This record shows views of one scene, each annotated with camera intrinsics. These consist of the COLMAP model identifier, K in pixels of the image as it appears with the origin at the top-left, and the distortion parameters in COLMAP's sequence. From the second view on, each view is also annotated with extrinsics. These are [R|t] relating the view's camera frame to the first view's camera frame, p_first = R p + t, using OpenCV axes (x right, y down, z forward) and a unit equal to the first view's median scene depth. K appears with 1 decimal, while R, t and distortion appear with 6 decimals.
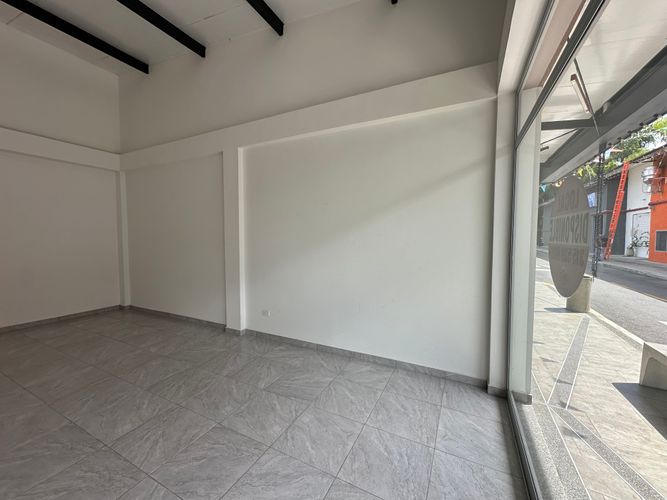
lens RADIAL K [[265.7, 0, 333.5], [0, 265.7, 250.0], [0, 0, 1]] dist [-0.001316, 0.000030]
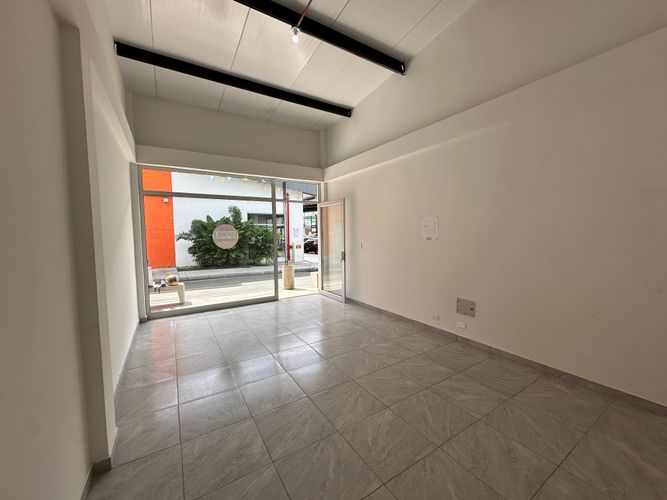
lens RADIAL K [[265.7, 0, 333.5], [0, 265.7, 250.0], [0, 0, 1]] dist [-0.001316, 0.000030]
pose [[-0.853106, -0.026522, 0.521064, -1.193748], [0.035682, 0.993403, 0.108983, -0.094254], [-0.520517, 0.111567, -0.846531, 1.466707]]
